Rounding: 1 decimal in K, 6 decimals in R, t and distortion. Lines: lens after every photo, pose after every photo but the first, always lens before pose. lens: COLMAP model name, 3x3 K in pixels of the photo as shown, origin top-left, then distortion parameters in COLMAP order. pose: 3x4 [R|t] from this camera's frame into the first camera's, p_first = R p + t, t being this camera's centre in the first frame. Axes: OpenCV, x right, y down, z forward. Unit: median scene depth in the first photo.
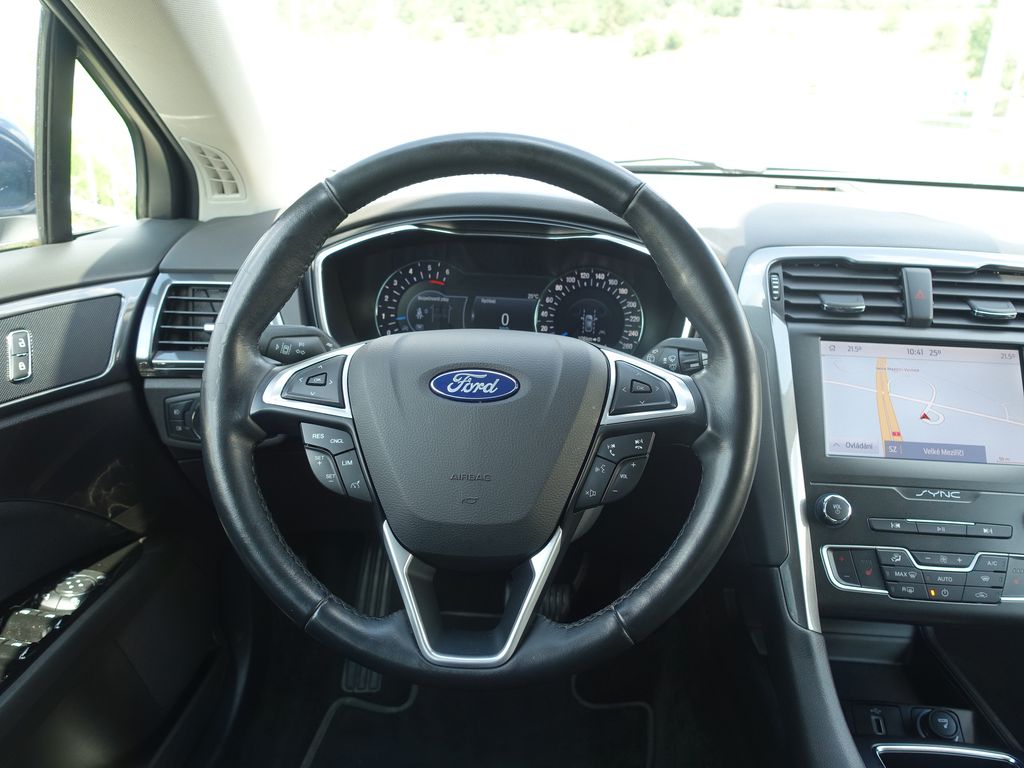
lens RADIAL K [[762.5, 0, 512.6], [0, 762.5, 388.4], [0, 0, 1]] dist [-0.008774, 0.001133]
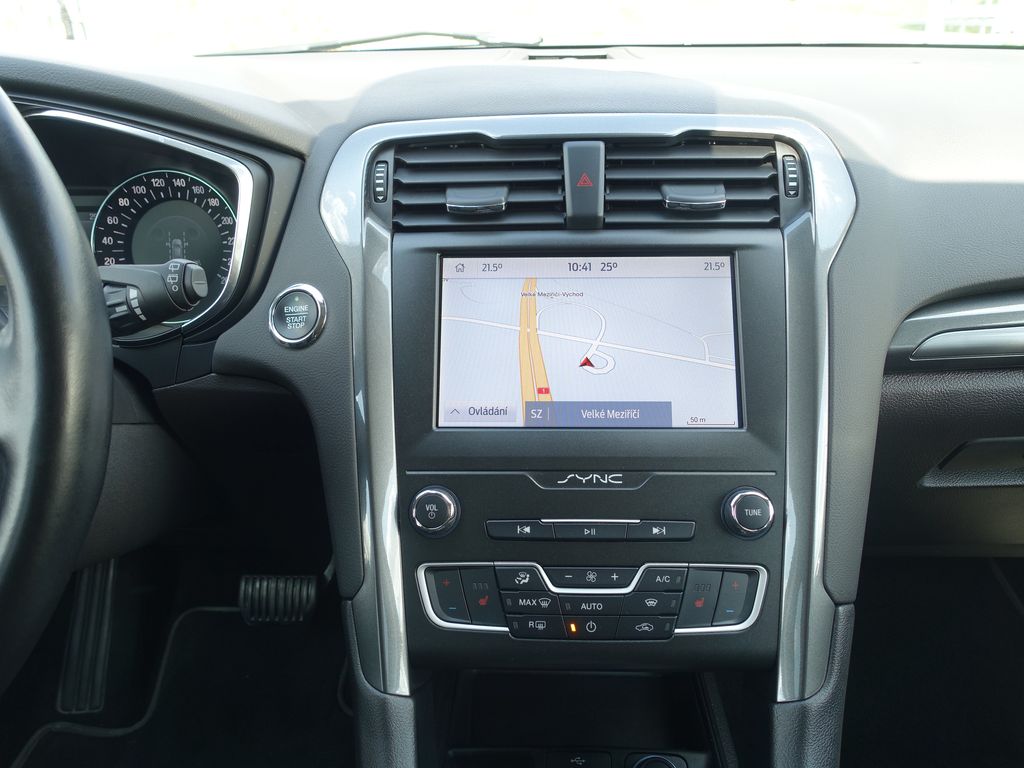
lens RADIAL K [[762.5, 0, 512.6], [0, 762.5, 388.4], [0, 0, 1]] dist [-0.008774, 0.001133]
pose [[0.998514, -0.054169, 0.005964, 0.473176], [0.053452, 0.994816, 0.086508, -0.002426], [-0.010619, -0.086061, 0.996233, 0.324827]]
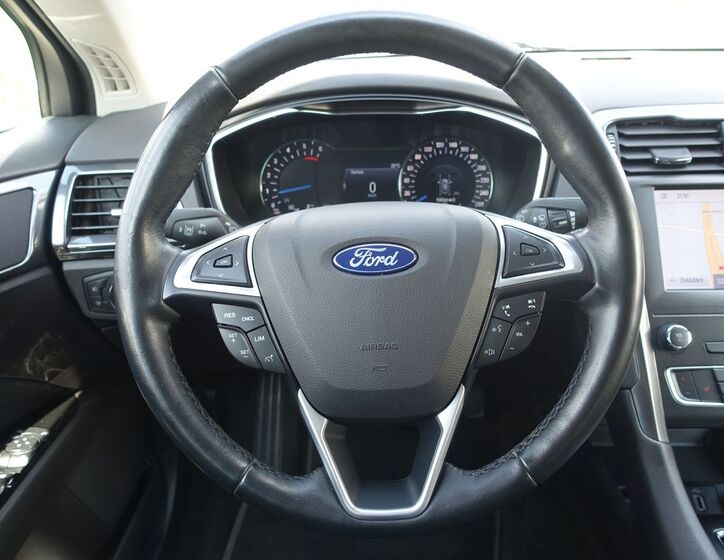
lens RADIAL K [[554.1, 0, 362.0], [0, 554.1, 280.0], [0, 0, 1]] dist [-0.001624, -0.006111]
pose [[0.997485, -0.066408, 0.024785, -0.066583], [0.063837, 0.993608, 0.093107, -0.035461], [-0.030809, -0.091291, 0.995348, 0.175422]]
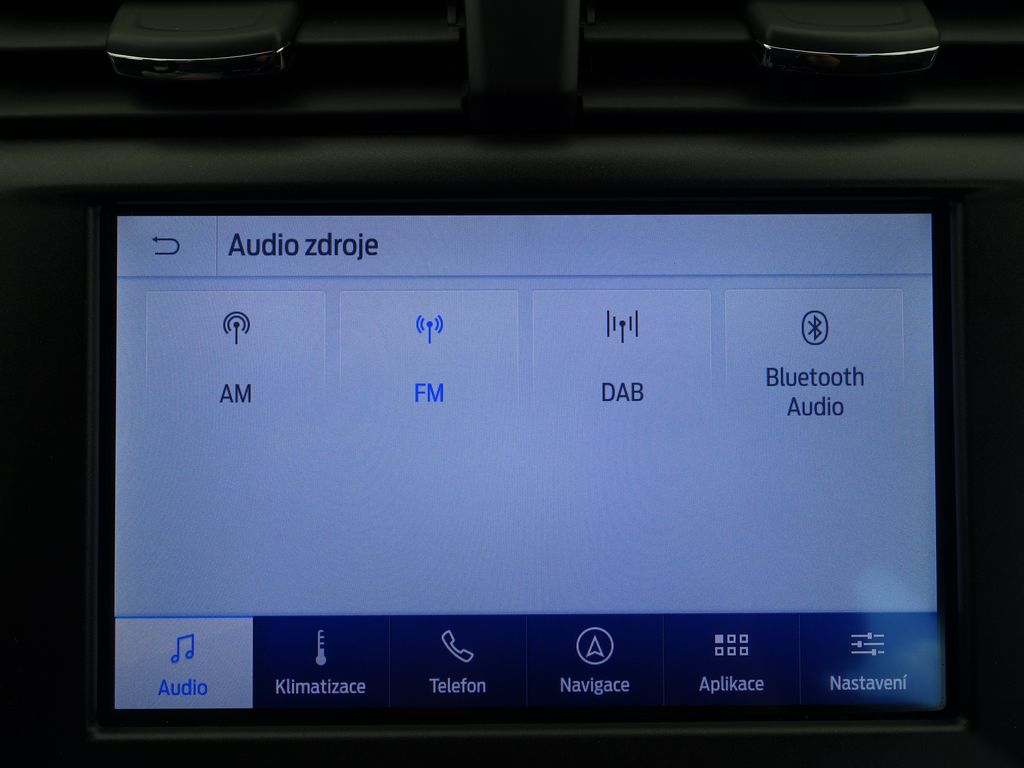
lens RADIAL K [[762.5, 0, 512.6], [0, 762.5, 388.4], [0, 0, 1]] dist [-0.008774, 0.001133]
pose [[0.997125, -0.064690, 0.039451, 0.533461], [0.054132, 0.972512, 0.226475, -0.059644], [-0.053017, -0.223689, 0.973218, 0.783739]]
